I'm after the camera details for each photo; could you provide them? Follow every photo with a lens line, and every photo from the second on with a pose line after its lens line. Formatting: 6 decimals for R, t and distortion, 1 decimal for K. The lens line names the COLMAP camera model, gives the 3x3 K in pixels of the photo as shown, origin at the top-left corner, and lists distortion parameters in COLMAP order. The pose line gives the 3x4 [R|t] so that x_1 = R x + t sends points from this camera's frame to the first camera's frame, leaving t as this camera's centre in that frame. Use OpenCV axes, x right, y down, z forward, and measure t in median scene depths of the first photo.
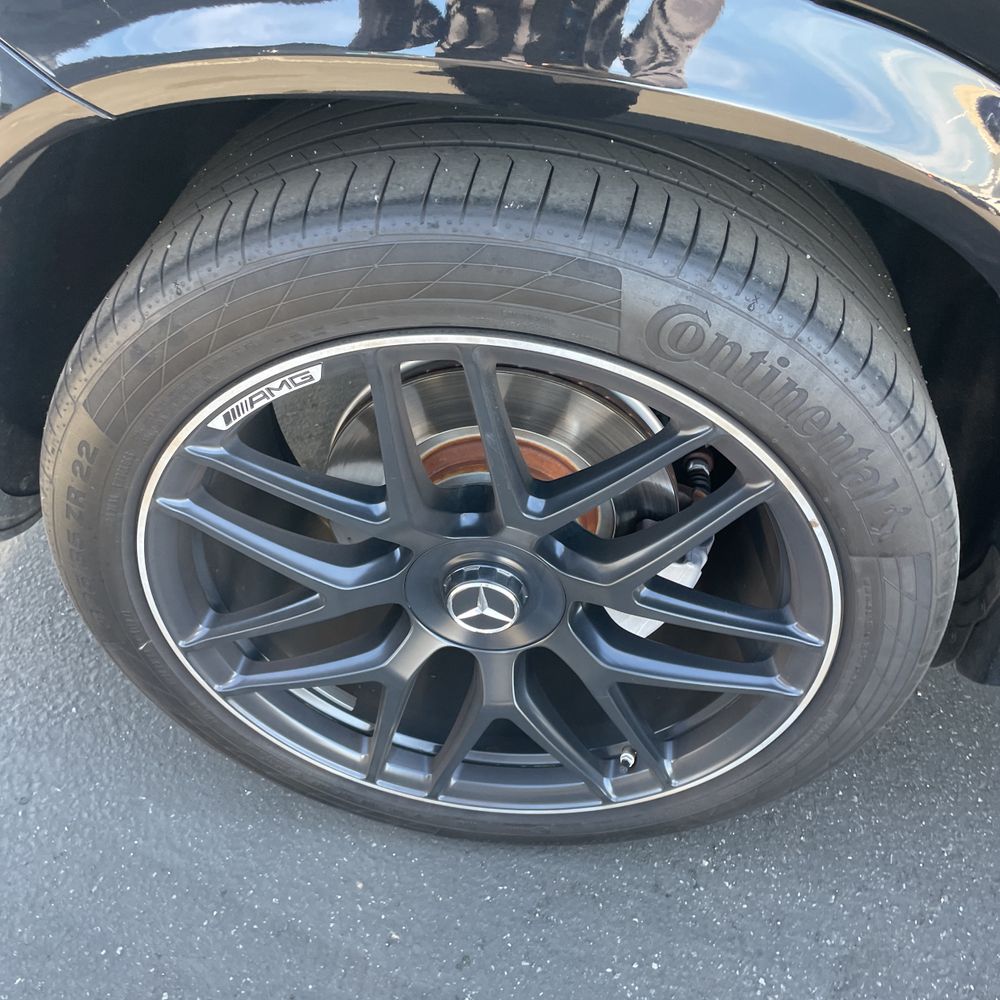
lens RADIAL K [[997.8, 0, 500.0], [0, 997.8, 500.0], [0, 0, 1]] dist [0.081929, -0.067979]
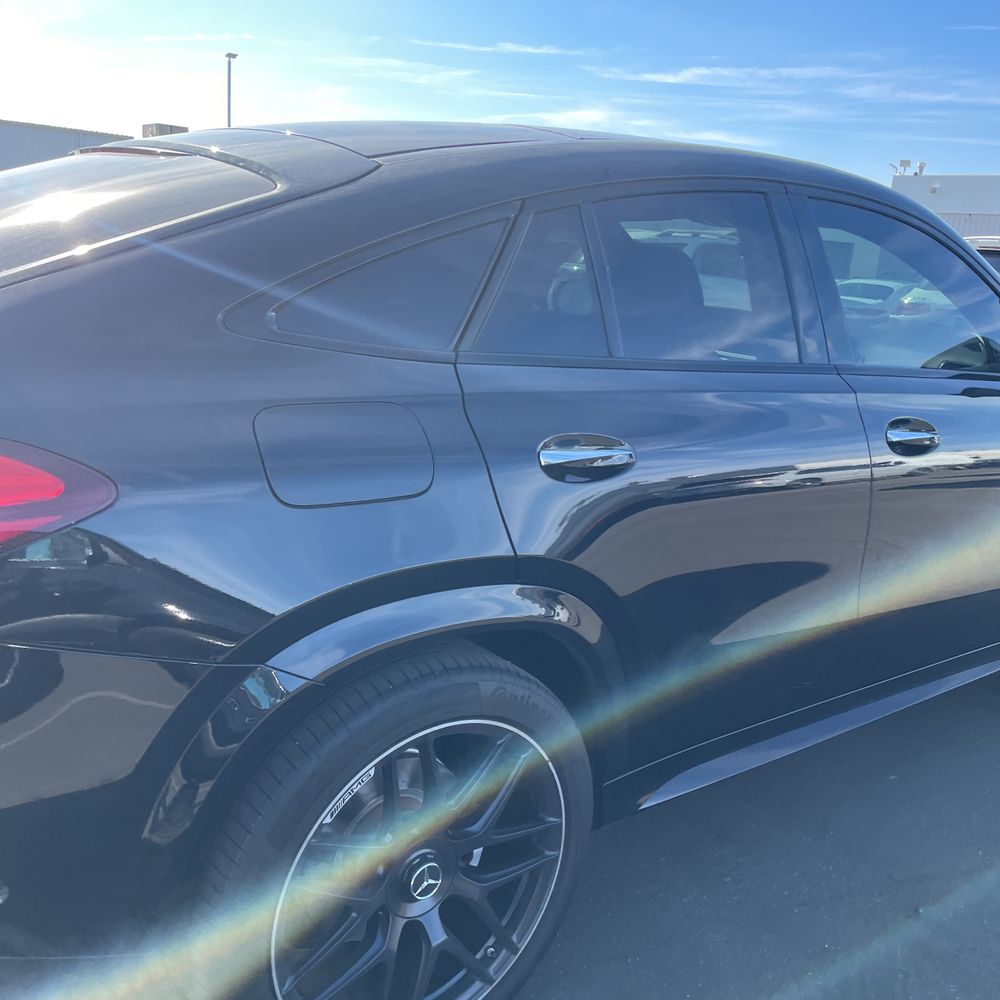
lens RADIAL K [[997.8, 0, 500.0], [0, 997.8, 500.0], [0, 0, 1]] dist [0.081929, -0.067979]
pose [[0.722517, -0.178629, 0.667877, -1.487015], [0.462431, 0.842997, -0.274798, 0.120900], [-0.513932, 0.507394, 0.691683, -1.102315]]
